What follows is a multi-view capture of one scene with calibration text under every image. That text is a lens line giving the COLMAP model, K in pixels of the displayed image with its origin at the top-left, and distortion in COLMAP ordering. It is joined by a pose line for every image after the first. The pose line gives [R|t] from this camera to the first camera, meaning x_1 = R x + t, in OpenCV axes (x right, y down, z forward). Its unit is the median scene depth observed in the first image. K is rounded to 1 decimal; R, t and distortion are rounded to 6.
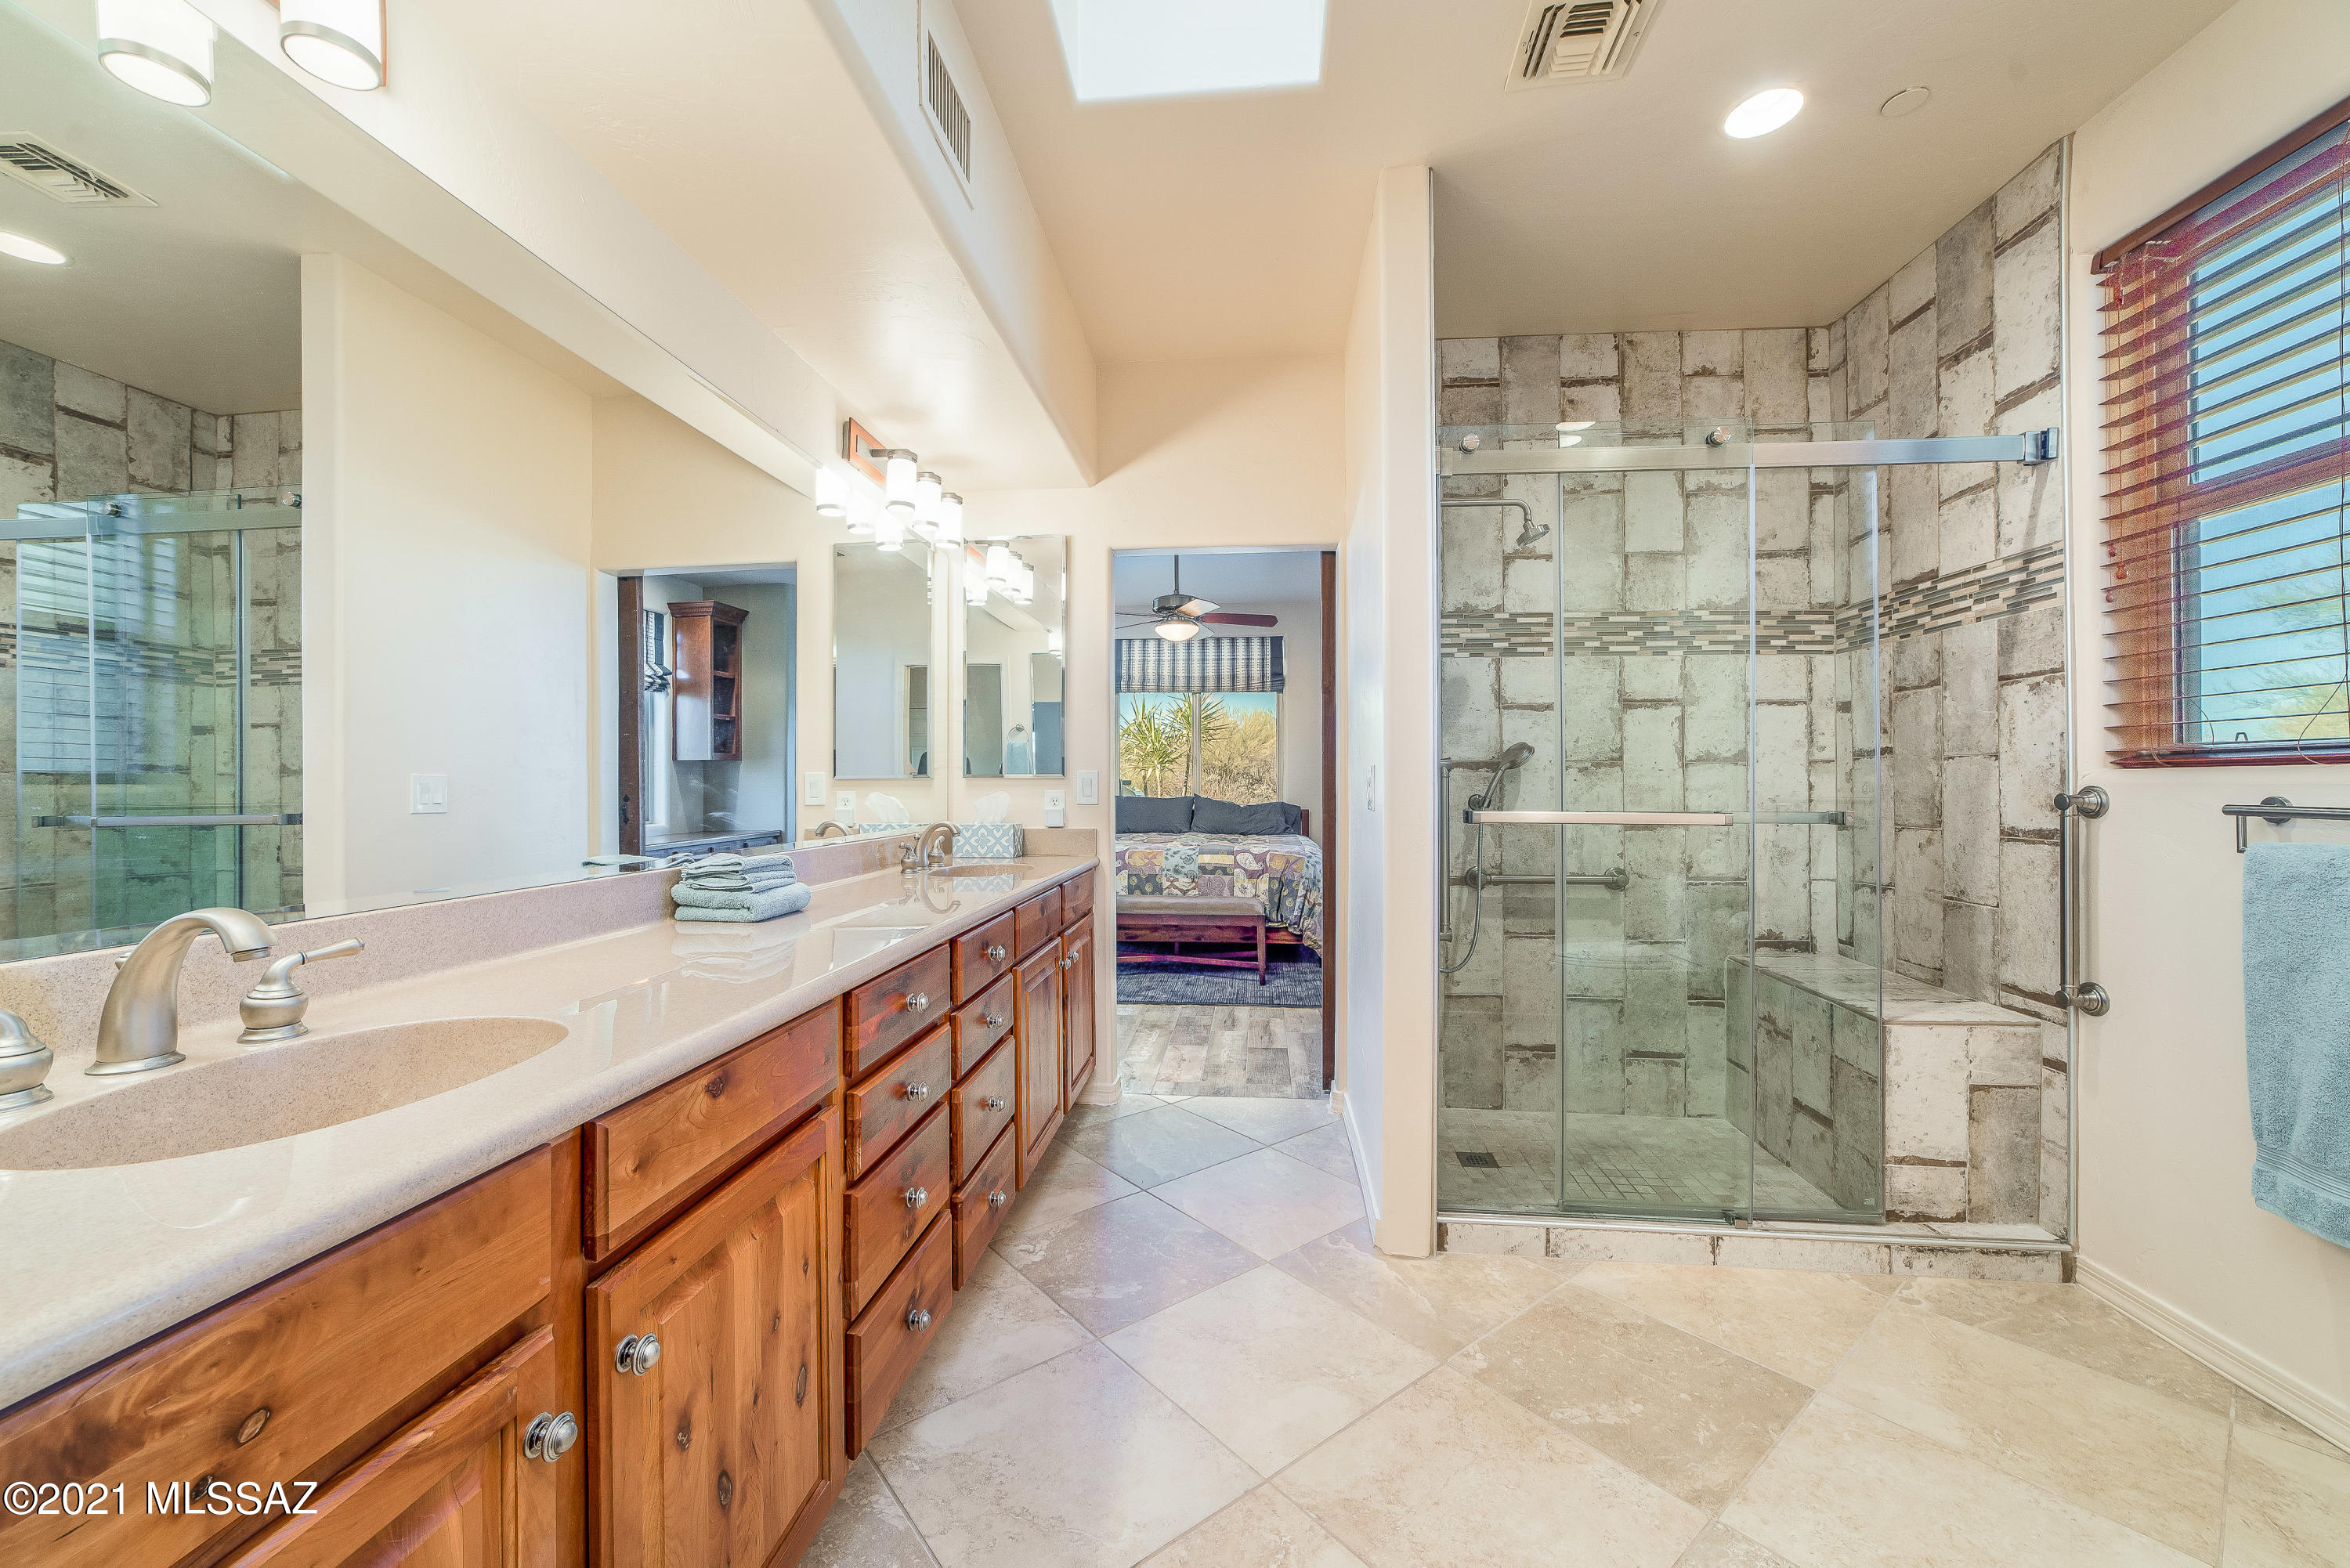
lens RADIAL K [[902.6, 0, 1179.9], [0, 902.6, 779.1], [0, 0, 1]] dist [-0.009875, 0.002855]
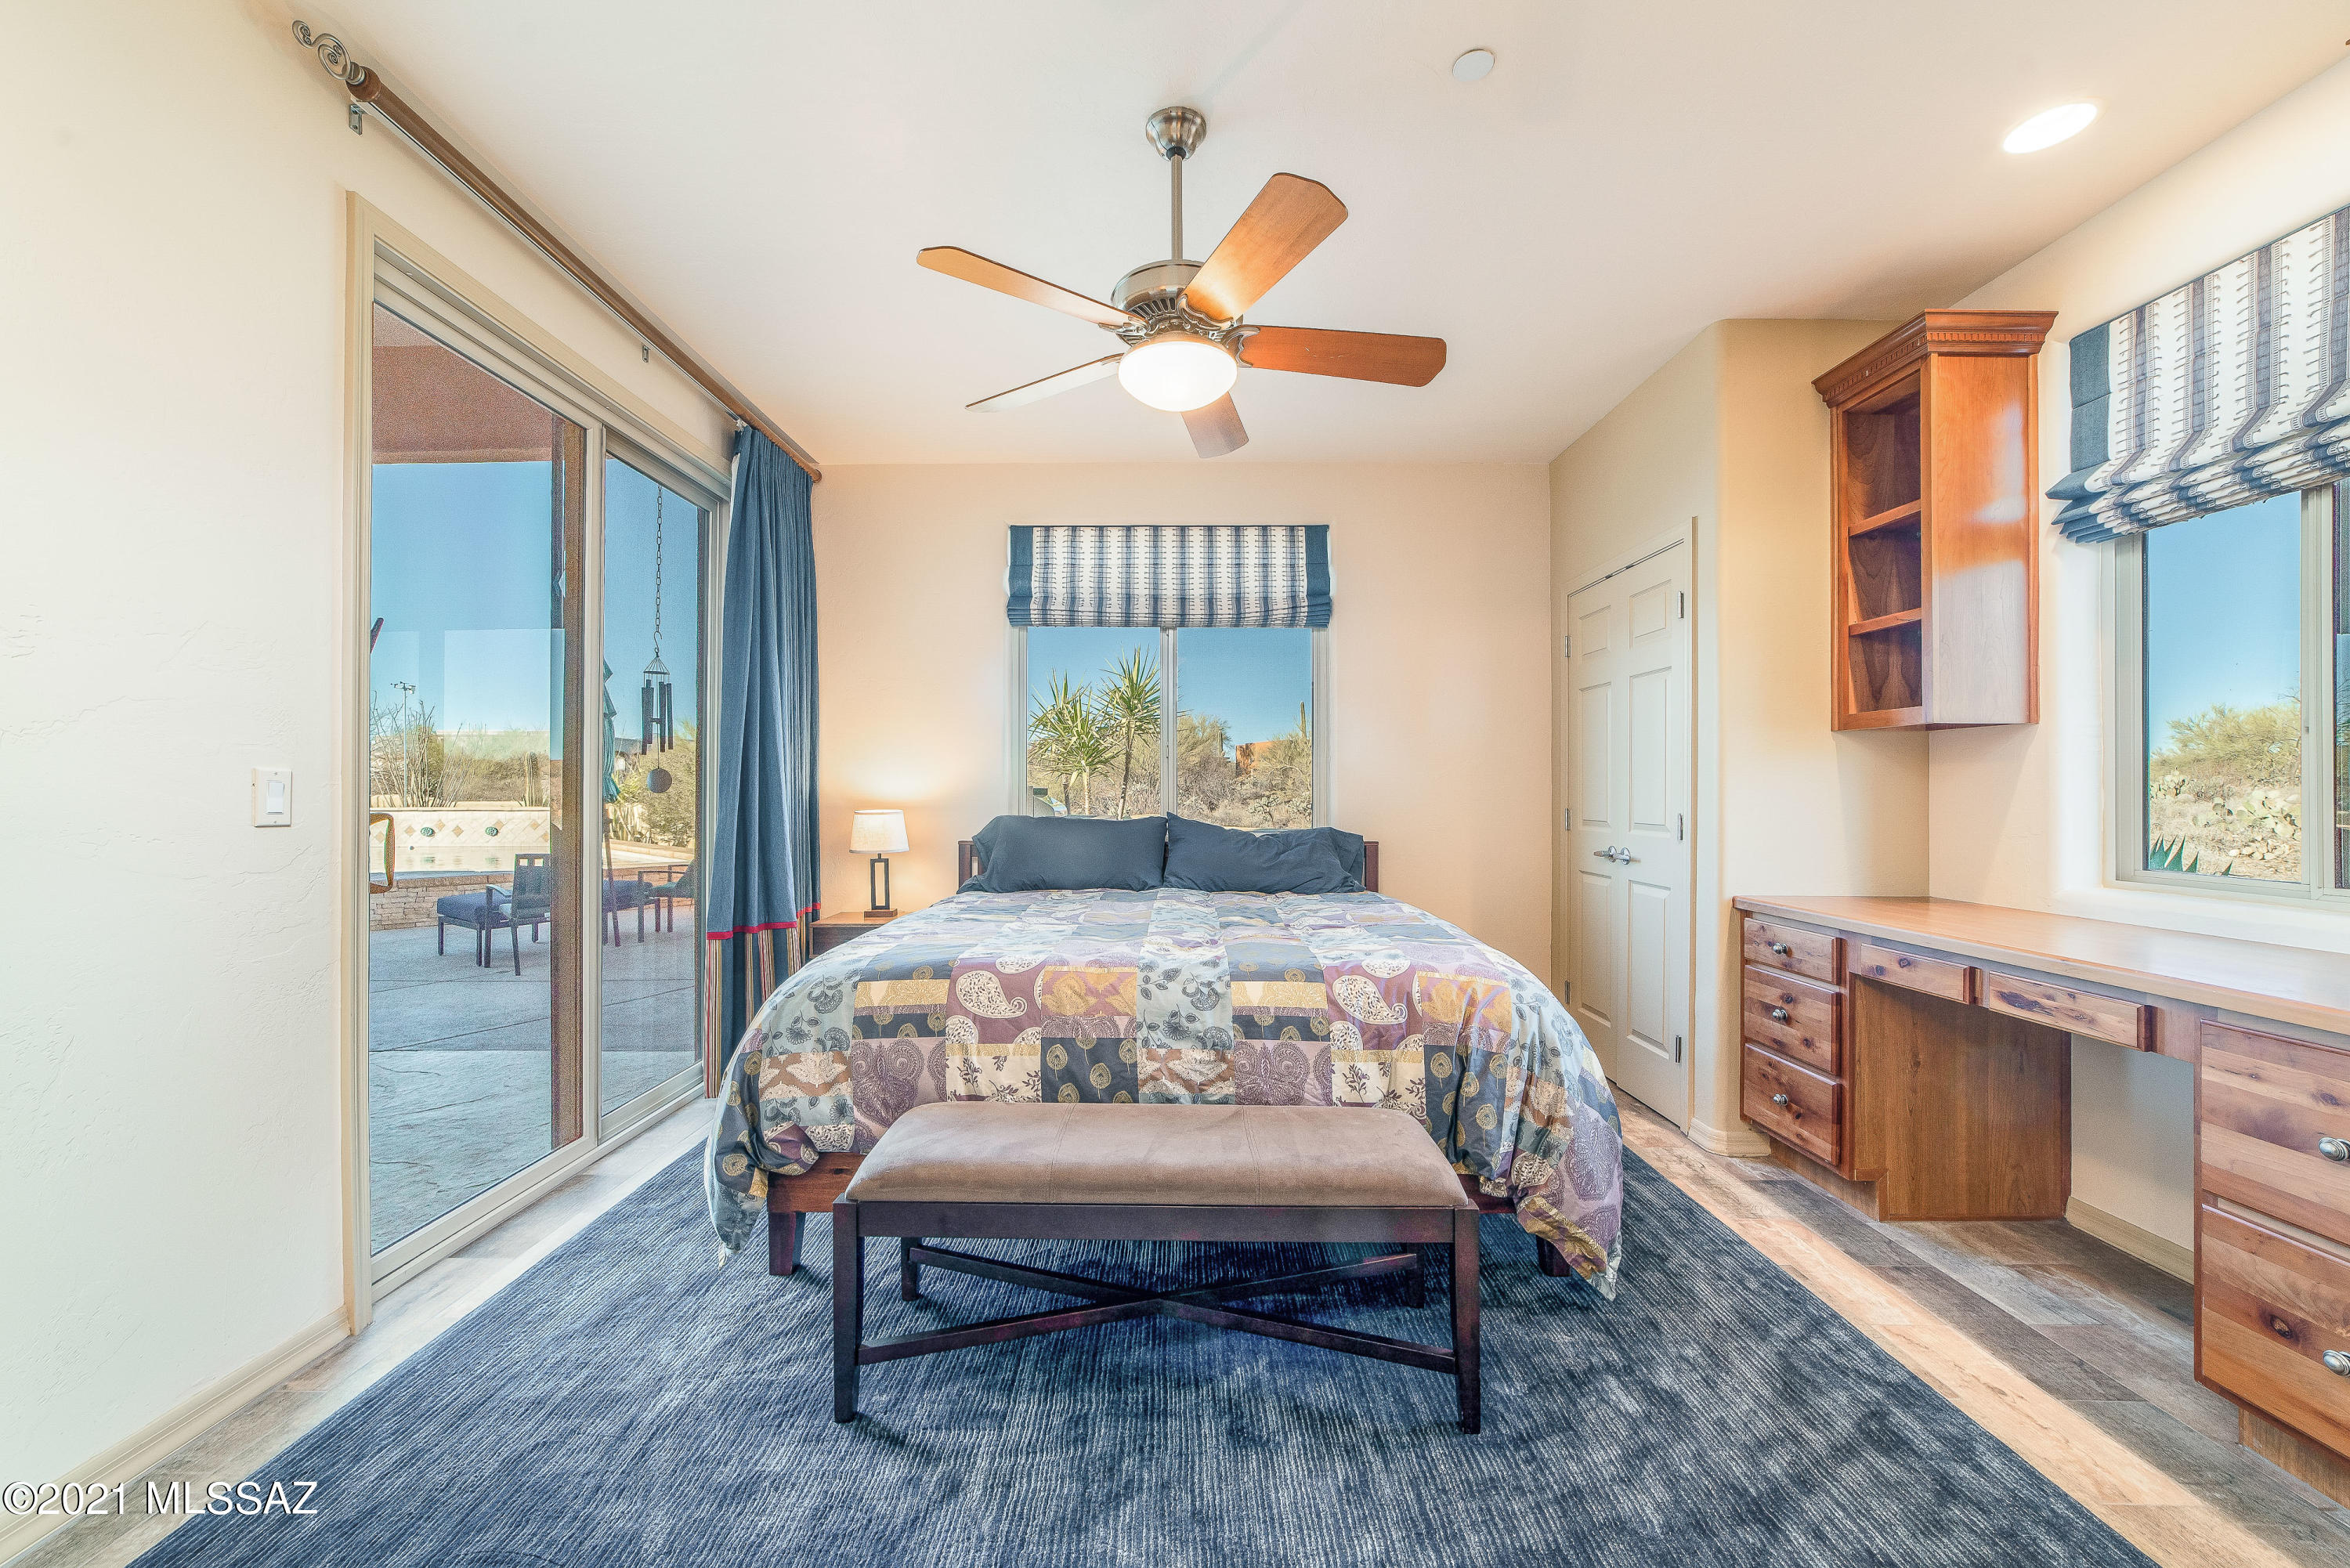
lens RADIAL K [[902.6, 0, 1167.3], [0, 902.6, 785.8], [0, 0, 1]] dist [-0.009875, 0.002855]
pose [[0.996689, 0.003641, 0.081232, -0.028698], [-0.003231, 0.999981, -0.005173, 0.003378], [-0.081249, 0.004893, 0.996682, 0.488958]]
